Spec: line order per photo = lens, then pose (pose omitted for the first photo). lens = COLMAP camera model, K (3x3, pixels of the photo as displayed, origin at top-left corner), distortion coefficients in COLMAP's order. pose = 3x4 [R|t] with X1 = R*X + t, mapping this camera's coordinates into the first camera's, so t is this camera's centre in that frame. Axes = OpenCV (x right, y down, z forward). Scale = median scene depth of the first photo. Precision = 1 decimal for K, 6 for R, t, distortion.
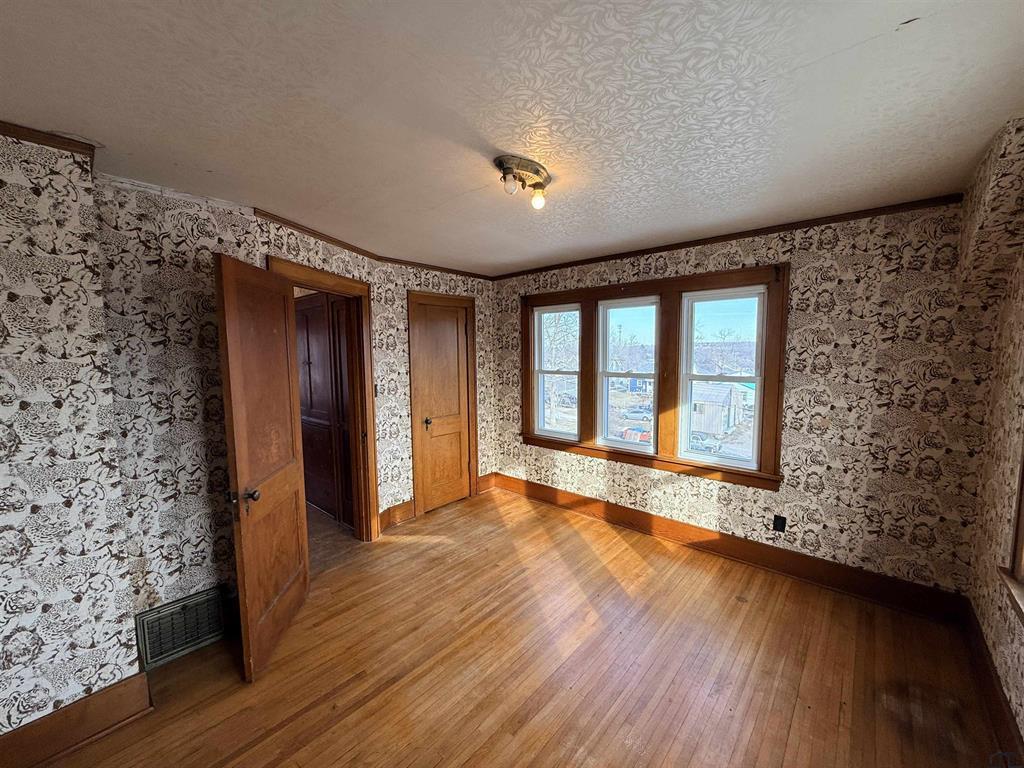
lens RADIAL K [[410.5, 0, 516.1], [0, 410.5, 384.3], [0, 0, 1]] dist [0.001846, -0.000279]
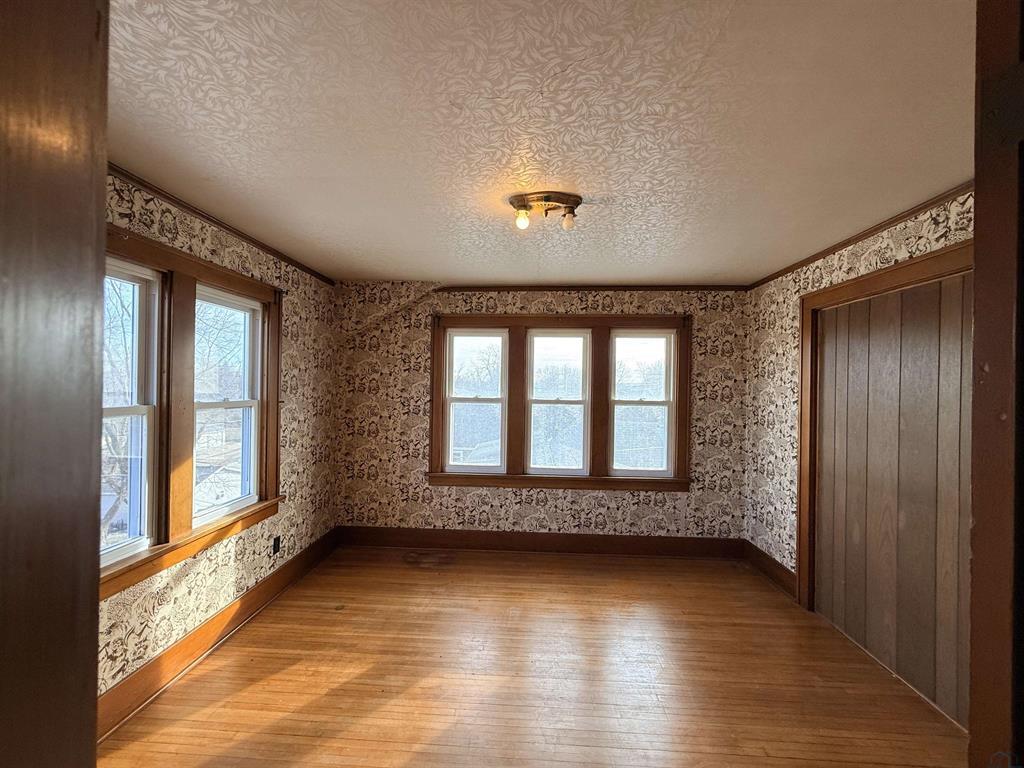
lens RADIAL K [[410.5, 0, 511.0], [0, 410.5, 388.1], [0, 0, 1]] dist [0.001846, -0.000279]
pose [[-0.621053, -0.003713, 0.783759, -0.501689], [0.055202, 0.997298, 0.048467, -0.060375], [-0.781822, 0.073366, -0.619170, 1.156688]]
